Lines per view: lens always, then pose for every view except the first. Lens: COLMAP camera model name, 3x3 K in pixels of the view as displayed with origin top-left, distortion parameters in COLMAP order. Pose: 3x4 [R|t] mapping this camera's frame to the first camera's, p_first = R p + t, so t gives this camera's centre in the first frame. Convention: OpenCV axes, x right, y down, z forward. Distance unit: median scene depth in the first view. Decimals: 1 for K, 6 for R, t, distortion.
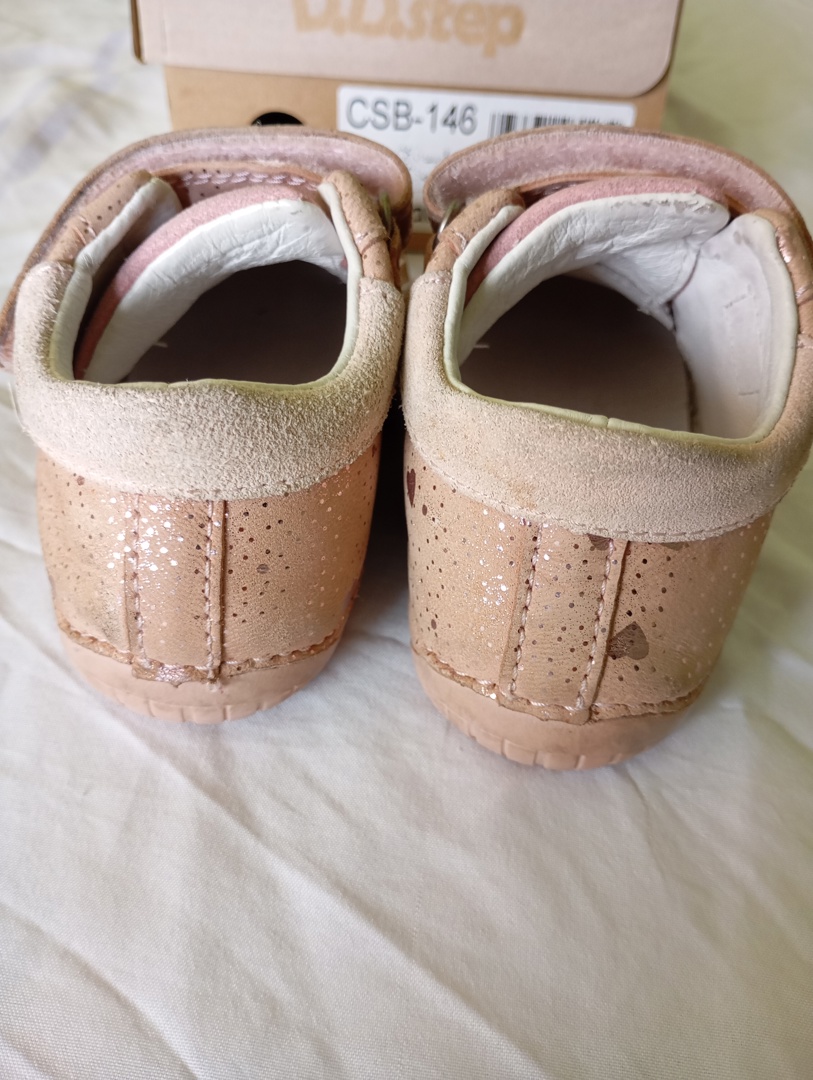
lens RADIAL K [[929.4, 0, 406.5], [0, 929.4, 540.0], [0, 0, 1]] dist [-0.006991, -0.005912]
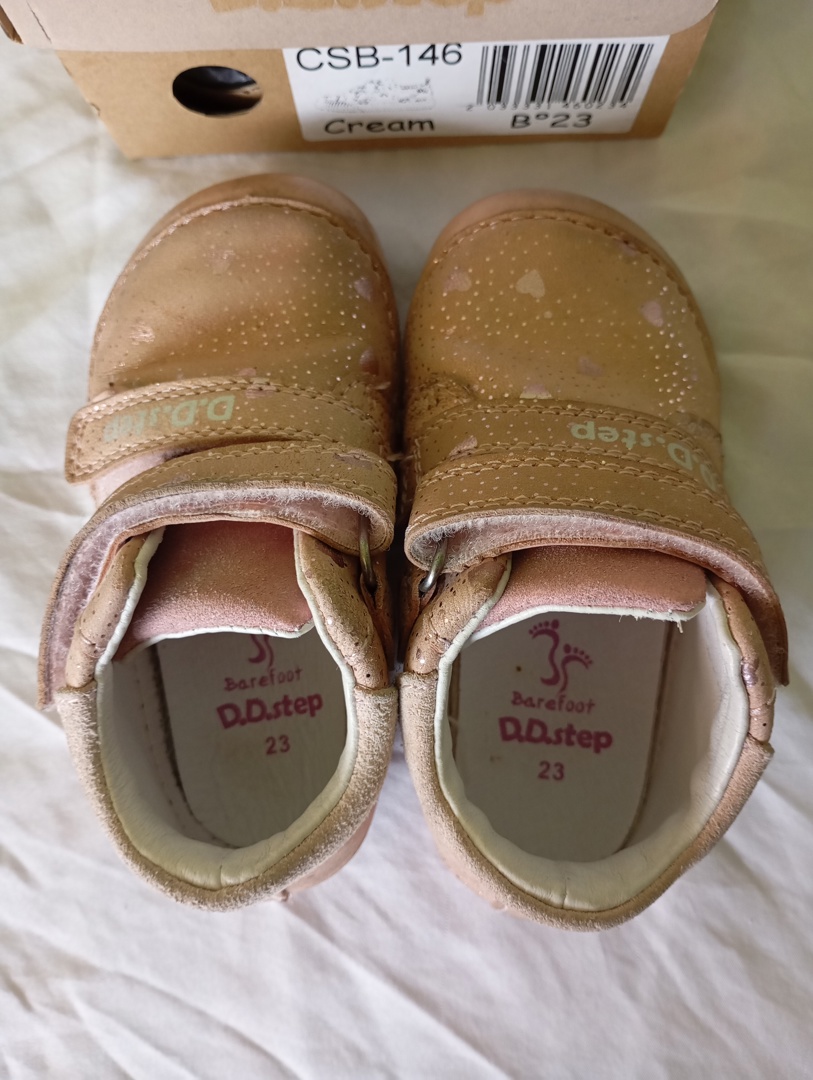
lens RADIAL K [[929.4, 0, 406.5], [0, 929.4, 540.0], [0, 0, 1]] dist [-0.006991, -0.005912]
pose [[0.996134, -0.062046, -0.062190, 0.091442], [0.087351, 0.774754, 0.626199, -1.114443], [0.009329, -0.629211, 0.777179, 0.258236]]
